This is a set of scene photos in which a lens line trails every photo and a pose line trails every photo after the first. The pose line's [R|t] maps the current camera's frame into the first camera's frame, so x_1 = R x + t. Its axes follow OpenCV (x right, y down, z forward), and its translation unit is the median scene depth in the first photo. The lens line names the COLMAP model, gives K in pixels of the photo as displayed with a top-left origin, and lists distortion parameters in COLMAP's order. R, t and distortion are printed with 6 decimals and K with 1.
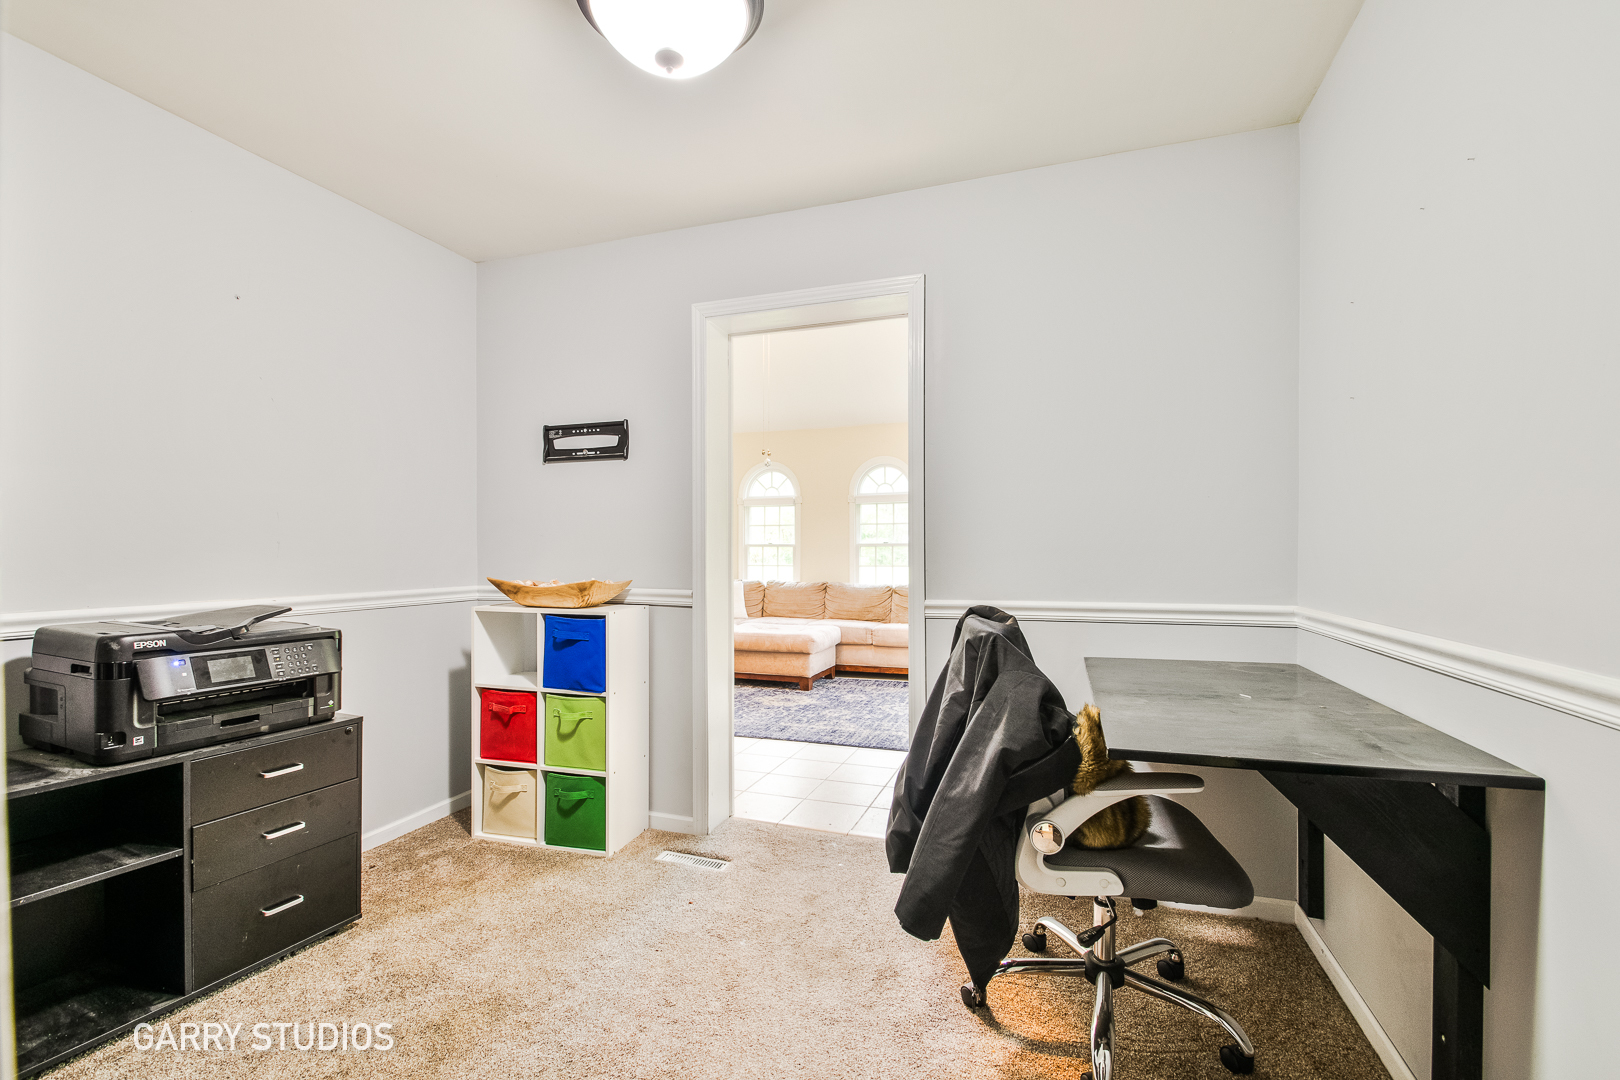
lens RADIAL K [[712.0, 0, 805.3], [0, 712.0, 547.2], [0, 0, 1]] dist [0.000759, -0.002548]
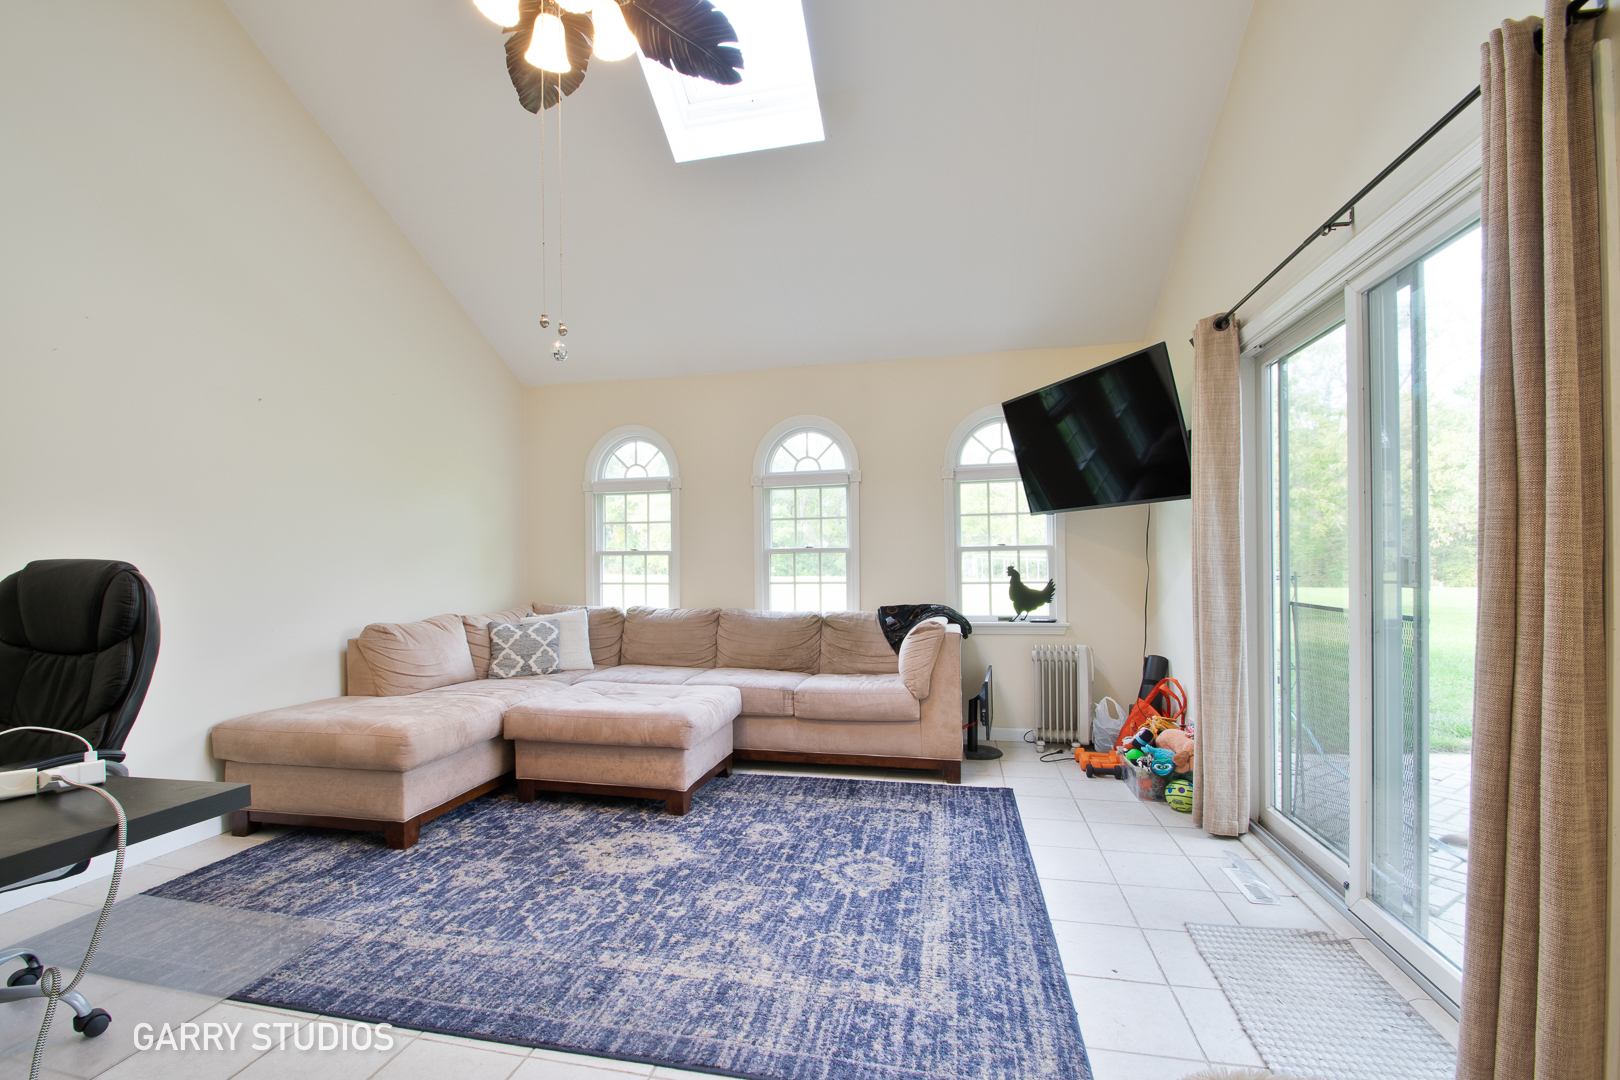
lens RADIAL K [[712.0, 0, 801.2], [0, 712.0, 552.5], [0, 0, 1]] dist [0.000759, -0.002548]
pose [[0.991664, -0.007777, 0.128614, 0.021973], [0.008454, 0.999953, -0.004719, 0.001686], [-0.128572, 0.005767, 0.991683, 0.369606]]
